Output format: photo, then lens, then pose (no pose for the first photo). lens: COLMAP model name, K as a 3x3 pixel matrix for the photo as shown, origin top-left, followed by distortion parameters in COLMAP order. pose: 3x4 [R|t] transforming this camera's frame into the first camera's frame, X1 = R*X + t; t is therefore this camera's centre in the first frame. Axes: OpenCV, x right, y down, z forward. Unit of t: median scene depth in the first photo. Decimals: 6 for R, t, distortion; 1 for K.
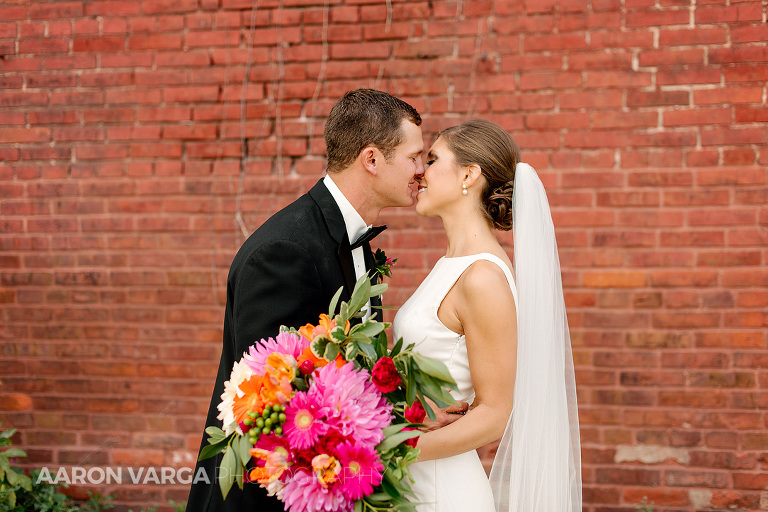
lens RADIAL K [[941.3, 0, 384.0], [0, 941.3, 256.0], [0, 0, 1]] dist [0.010290, 0.033874]
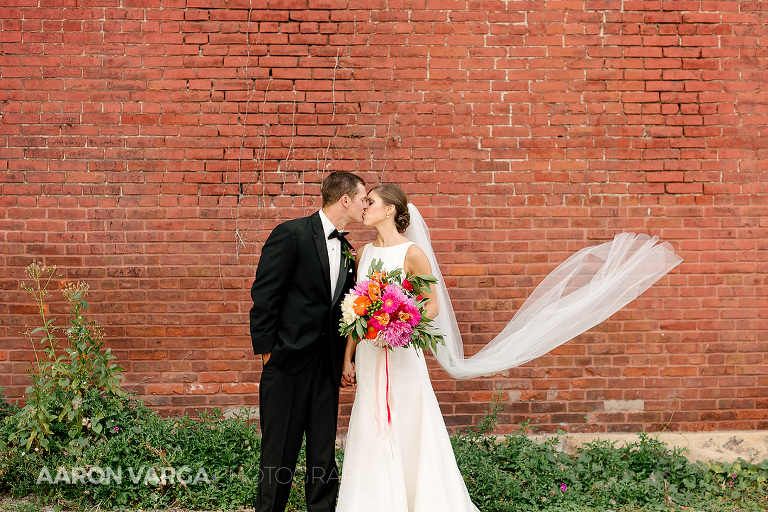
lens RADIAL K [[1634.8, 0, 408.3], [0, 1634.8, 254.3], [0, 0, 1]] dist [-0.005647, 0.025027]
pose [[0.991166, 0.010962, 0.132175, -0.237068], [-0.003807, 0.998519, -0.054262, 0.146344], [-0.132574, 0.053280, 0.989740, -1.793909]]
